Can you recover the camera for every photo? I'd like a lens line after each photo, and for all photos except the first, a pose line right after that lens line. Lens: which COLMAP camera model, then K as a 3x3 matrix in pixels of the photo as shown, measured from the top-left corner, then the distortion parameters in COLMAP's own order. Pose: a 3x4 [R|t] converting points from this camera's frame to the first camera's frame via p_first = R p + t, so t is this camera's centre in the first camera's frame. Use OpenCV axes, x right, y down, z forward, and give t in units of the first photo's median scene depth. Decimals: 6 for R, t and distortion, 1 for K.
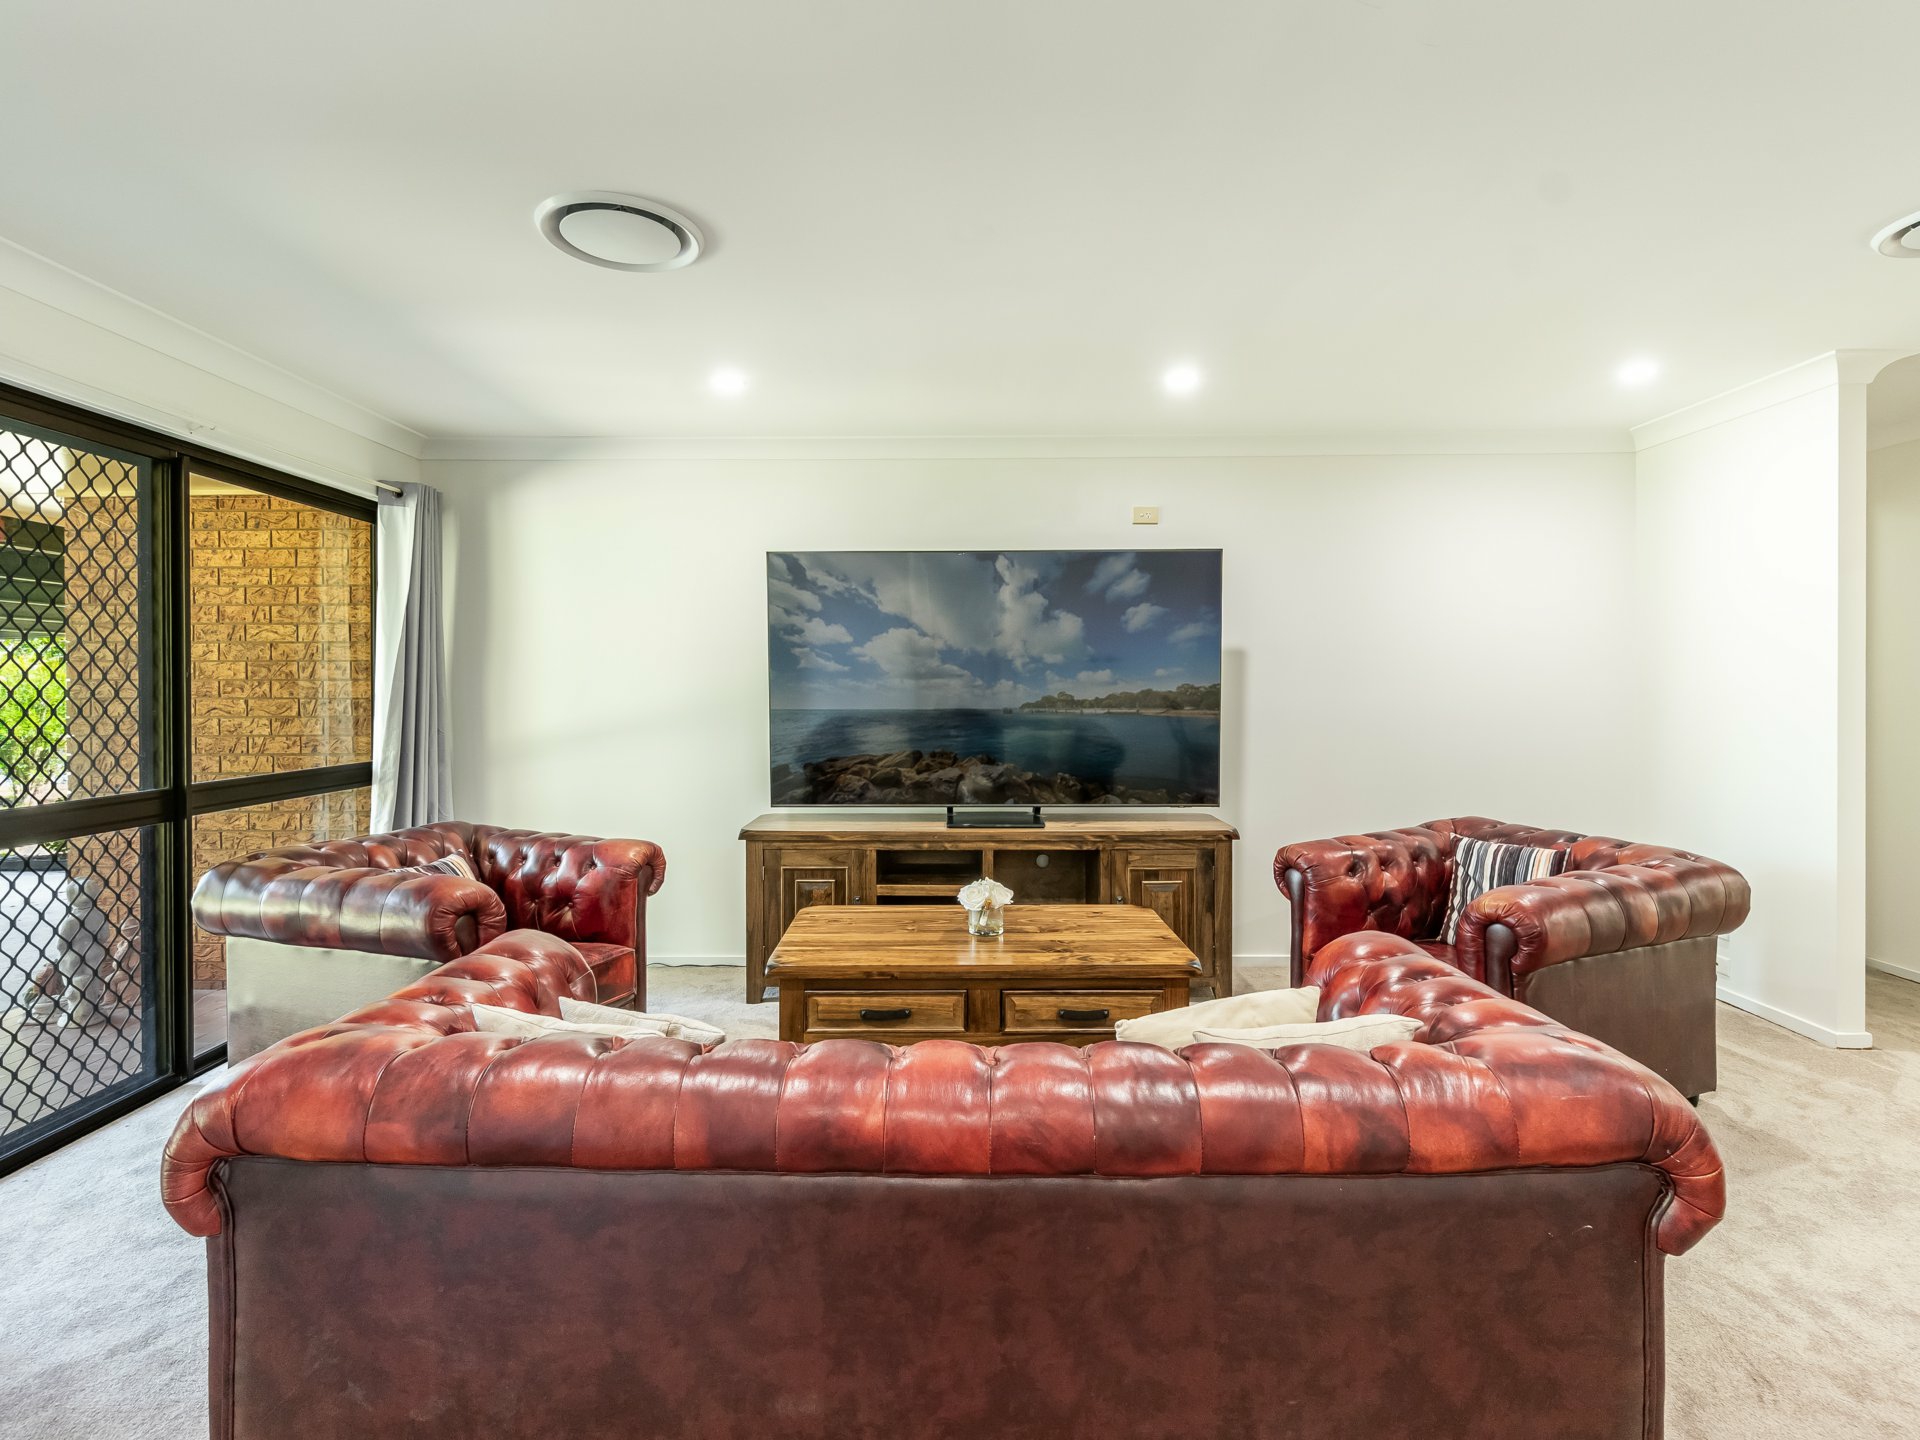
lens RADIAL K [[923.2, 0, 958.9], [0, 923.2, 696.9], [0, 0, 1]] dist [-0.001439, -0.000166]
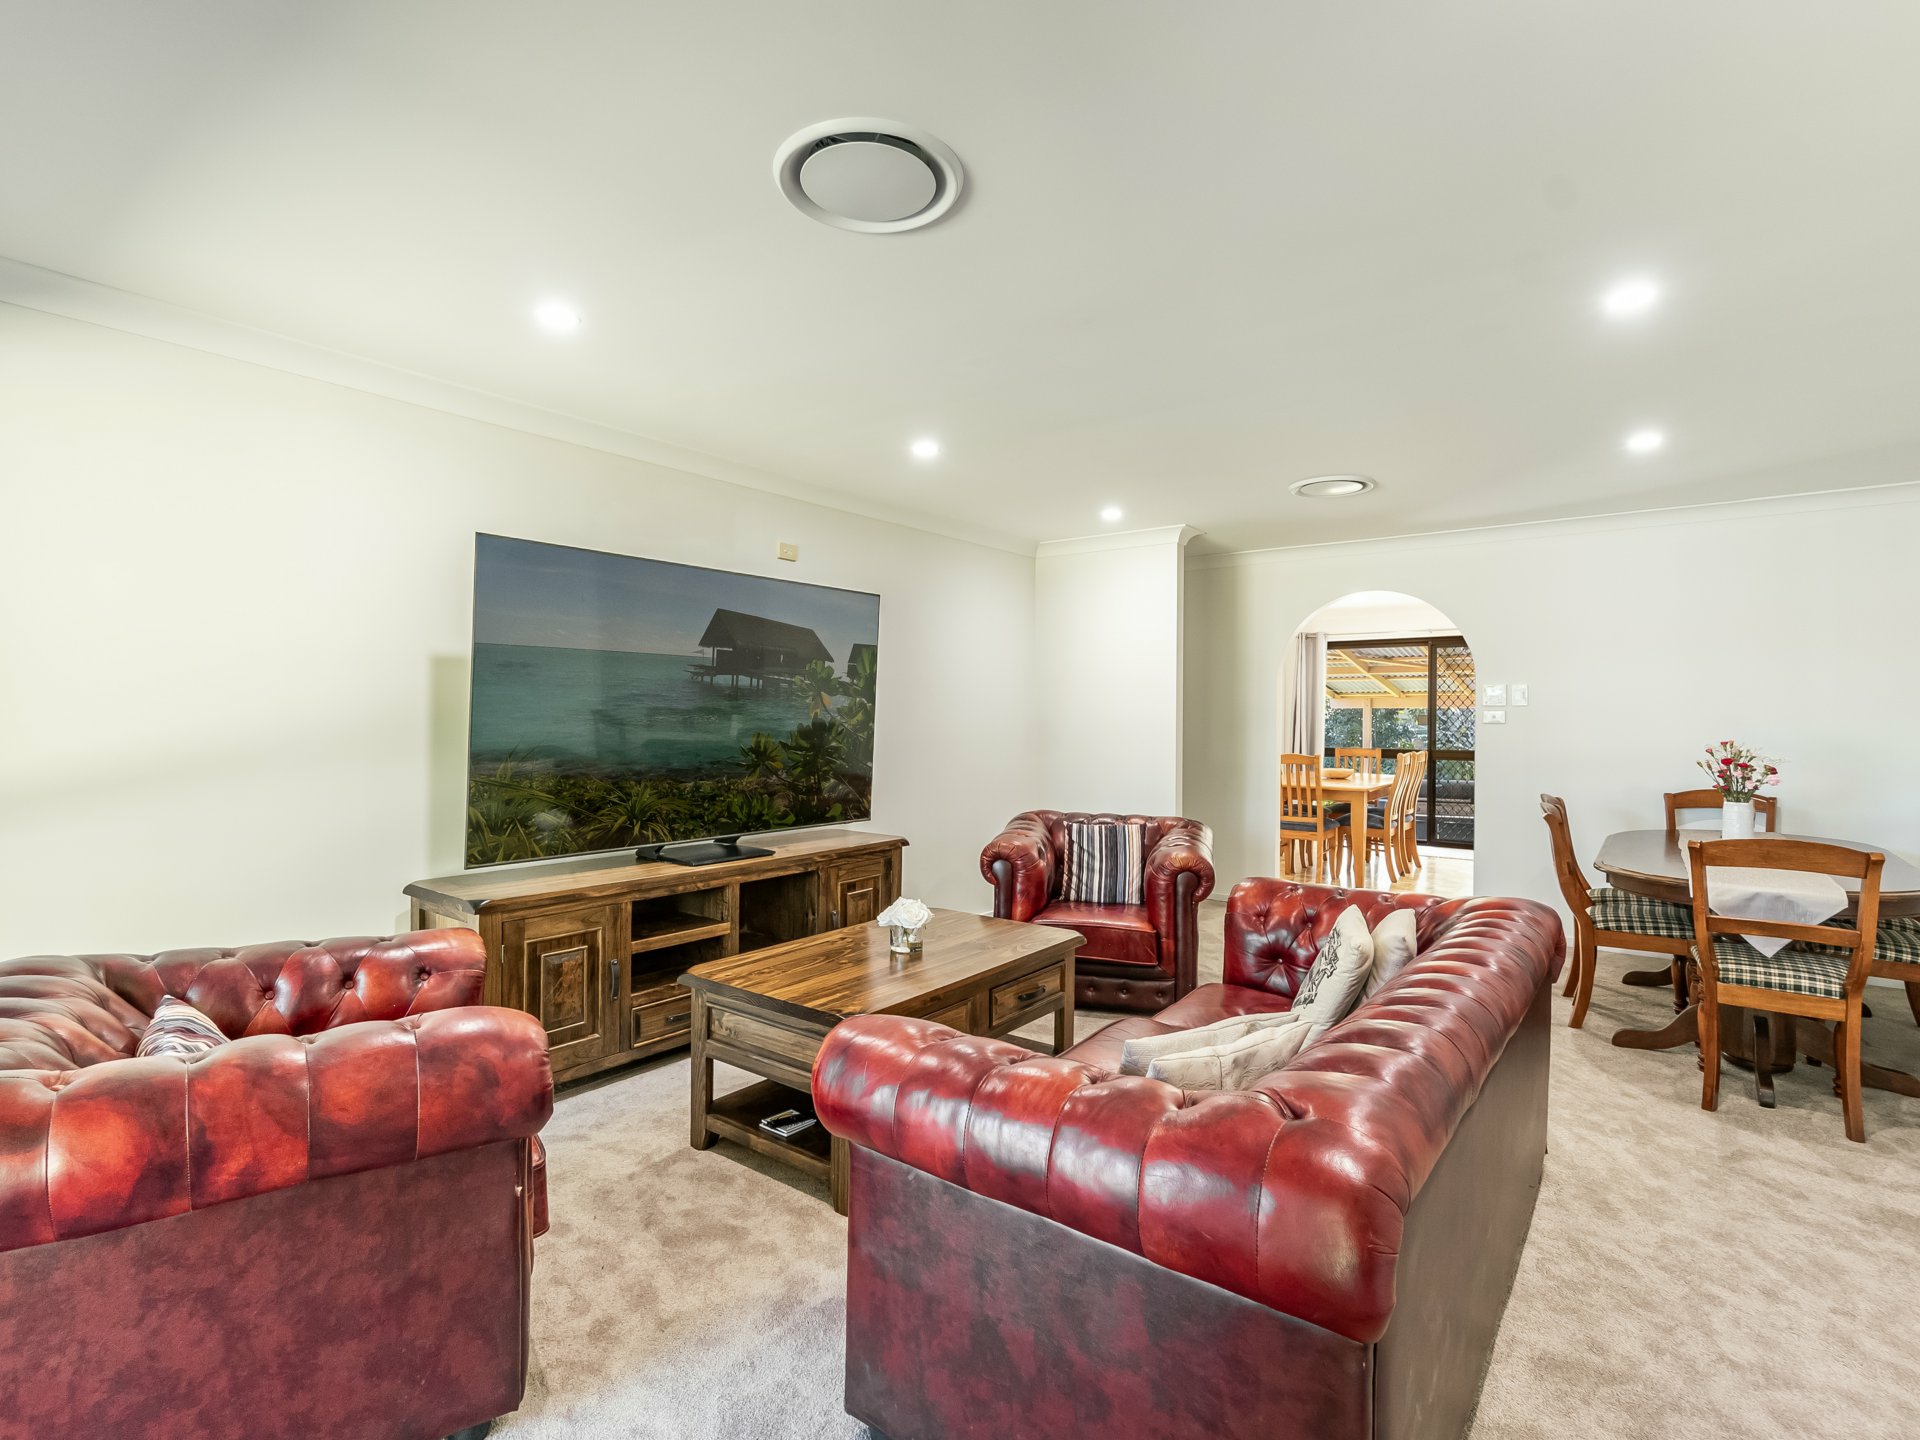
lens RADIAL K [[930.1, 0, 960.0], [0, 930.1, 720.0], [0, 0, 1]] dist [0.001008, 0.000021]
pose [[0.612968, 0.003561, 0.790100, -0.589368], [-0.002481, 0.999994, -0.002582, -0.002408], [-0.790104, -0.000378, 0.612973, 0.224101]]
